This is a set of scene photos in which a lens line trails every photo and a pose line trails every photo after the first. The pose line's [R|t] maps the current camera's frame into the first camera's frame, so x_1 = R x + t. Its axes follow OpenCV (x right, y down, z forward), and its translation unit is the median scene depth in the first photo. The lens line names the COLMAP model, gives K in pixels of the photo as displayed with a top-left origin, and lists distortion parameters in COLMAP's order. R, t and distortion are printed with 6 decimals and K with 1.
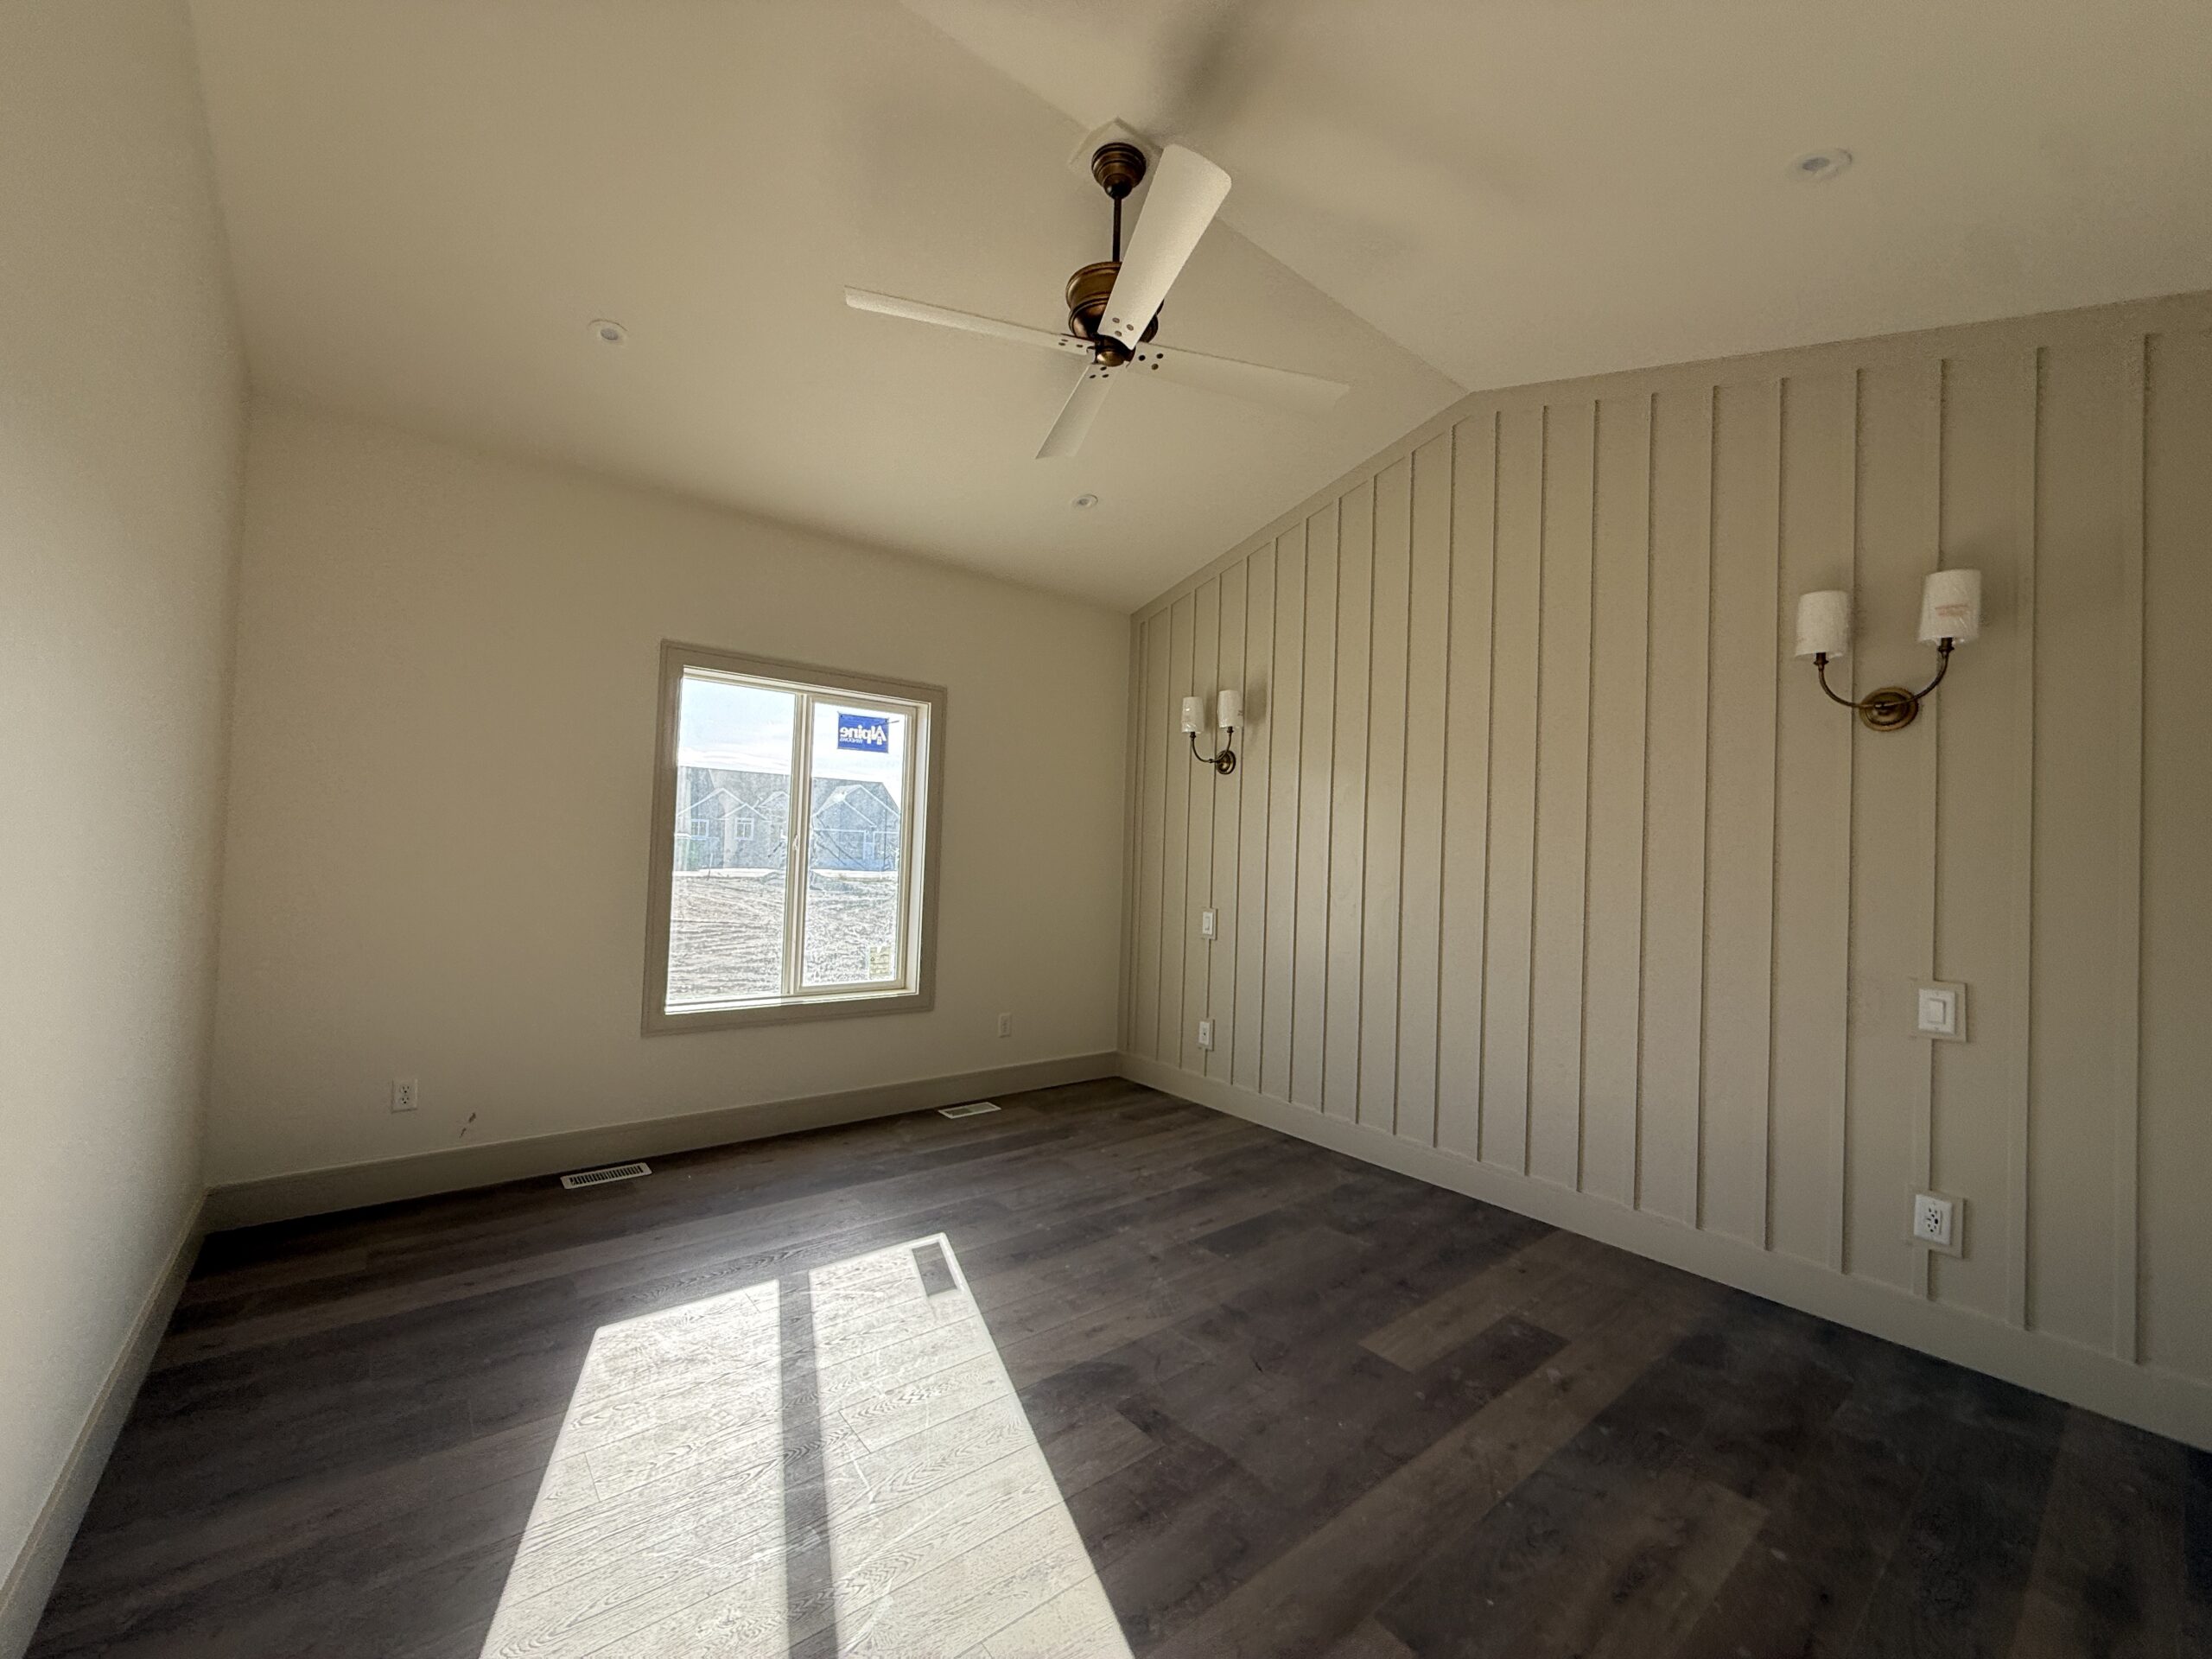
lens RADIAL K [[857.3, 0, 1106.0], [0, 857.3, 829.5], [0, 0, 1]] dist [-0.023563, 0.007995]
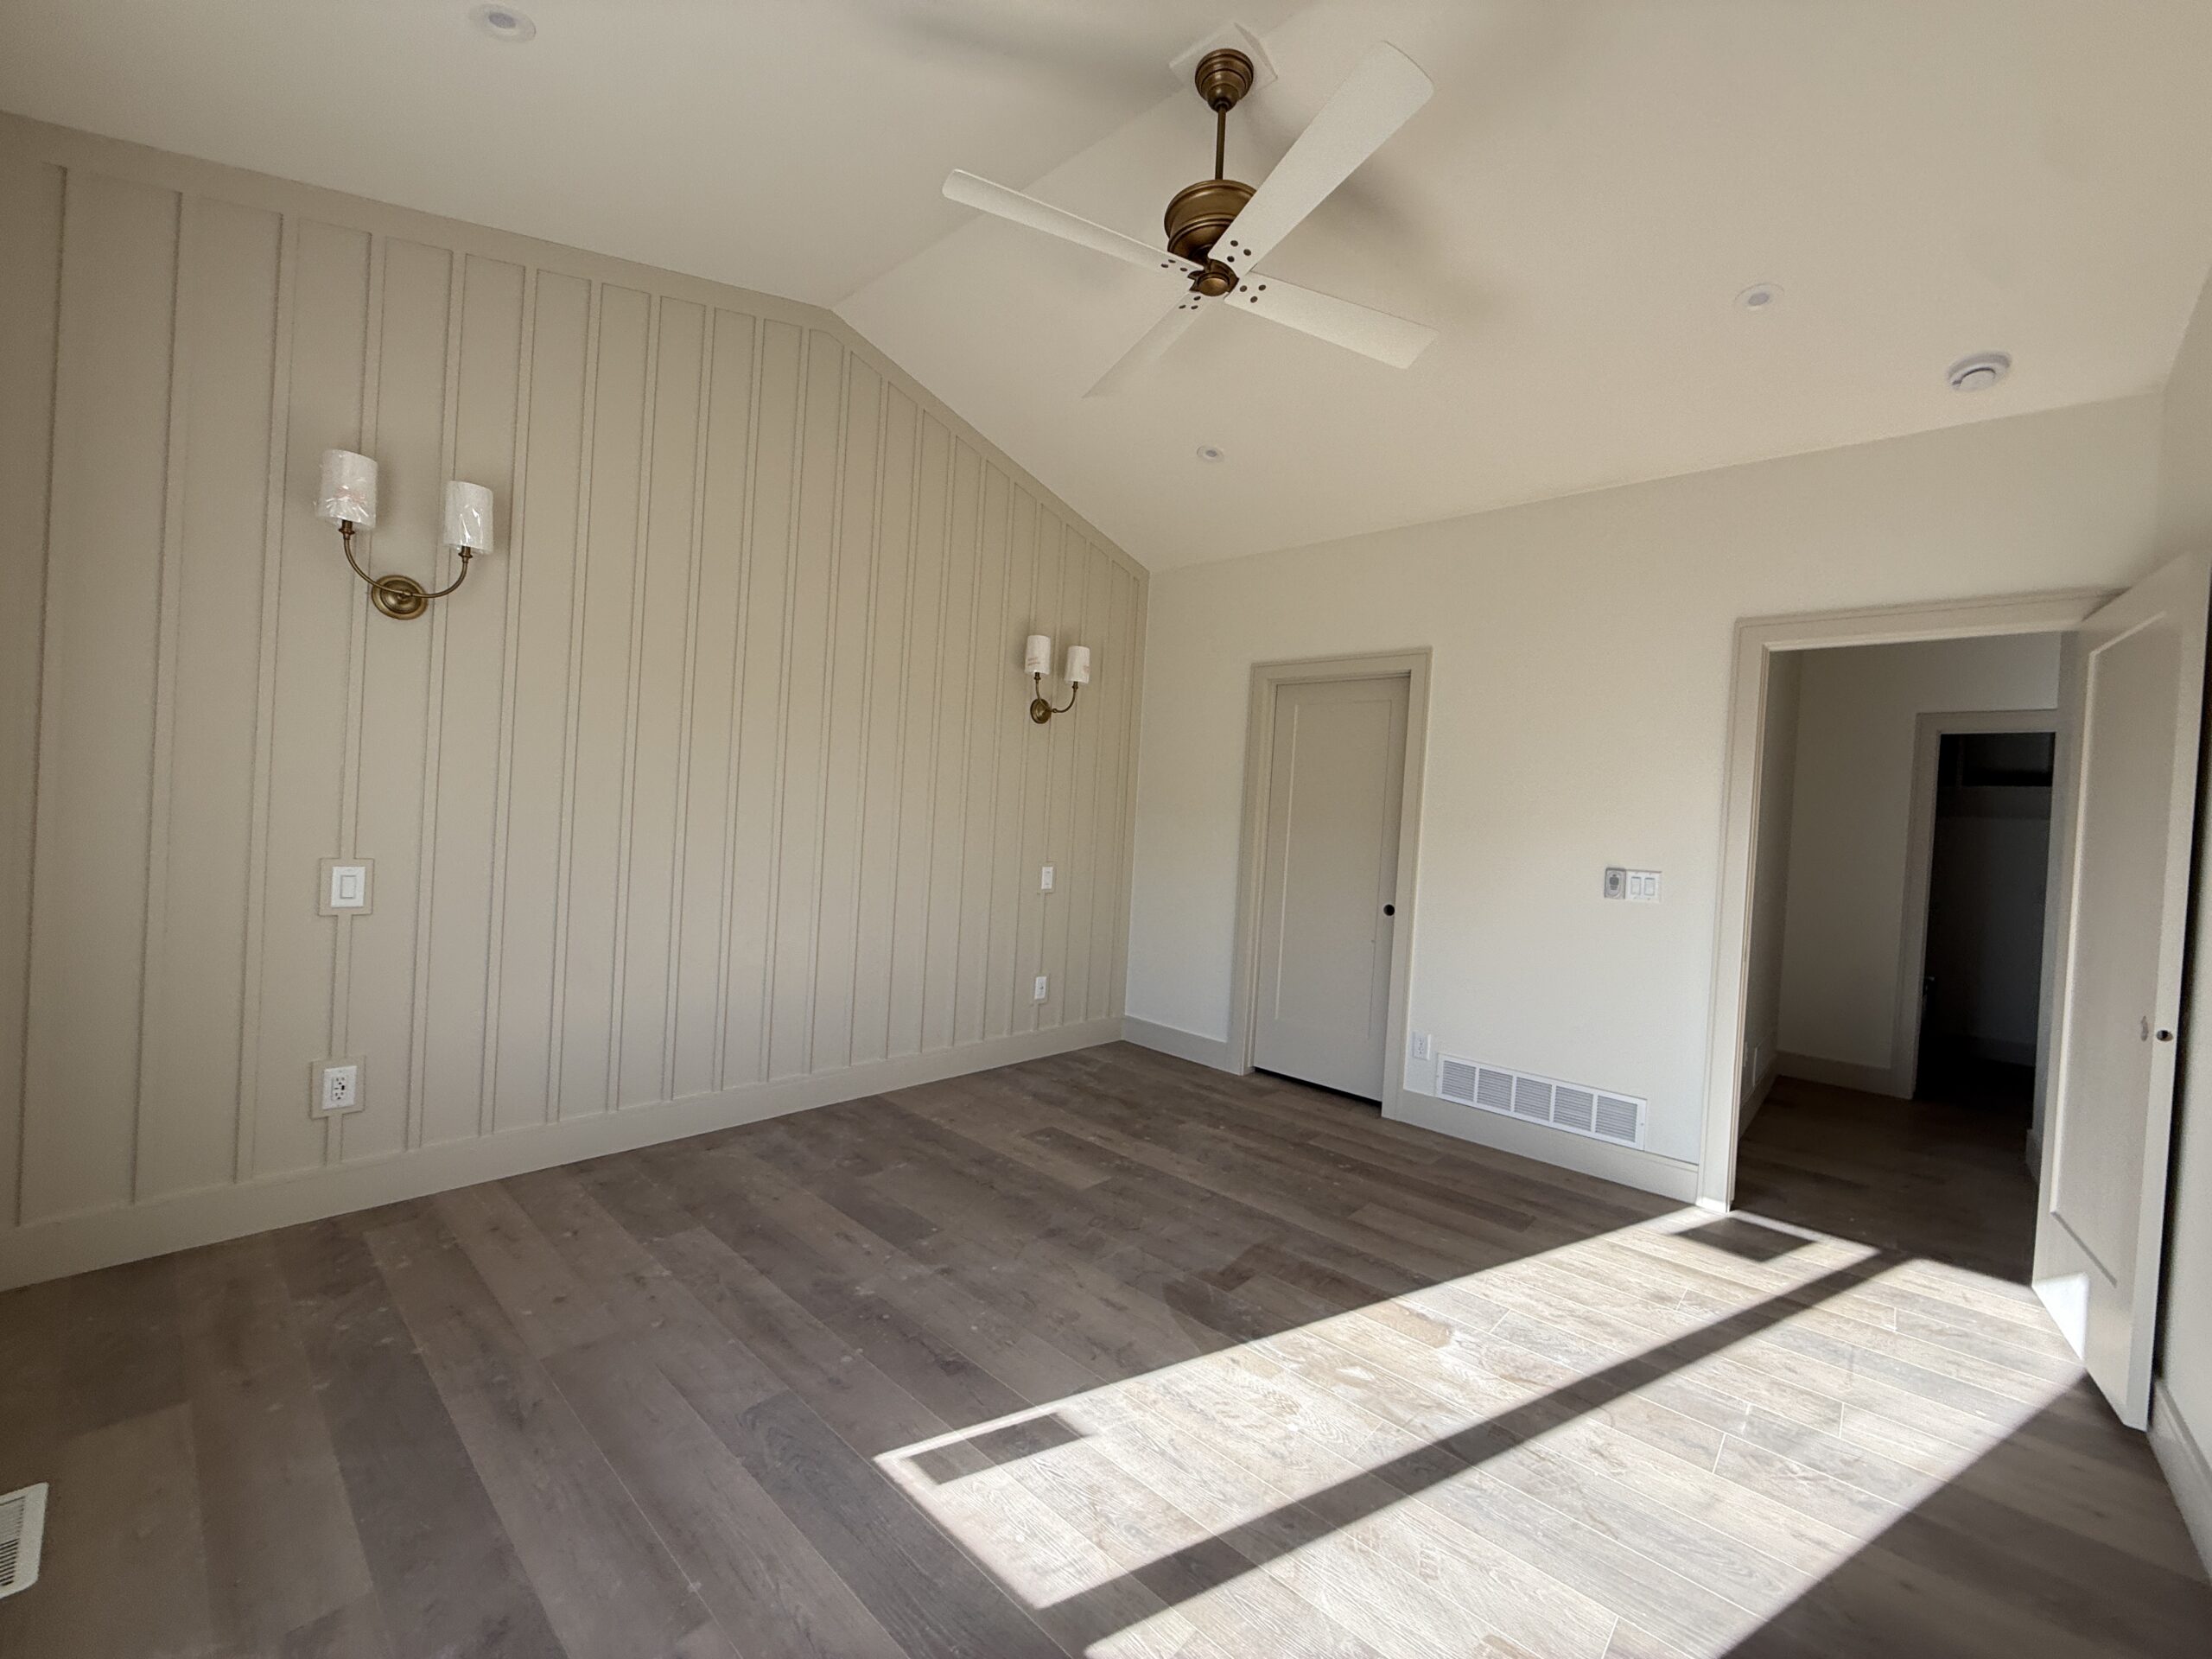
lens RADIAL K [[883.6, 0, 1089.6], [0, 883.6, 825.5], [0, 0, 1]] dist [0.001851, 0.000199]
pose [[-0.133650, -0.060284, 0.989193, -0.843121], [-0.094907, 0.994339, 0.047775, -0.000130], [-0.986474, -0.087497, -0.138614, 1.052198]]
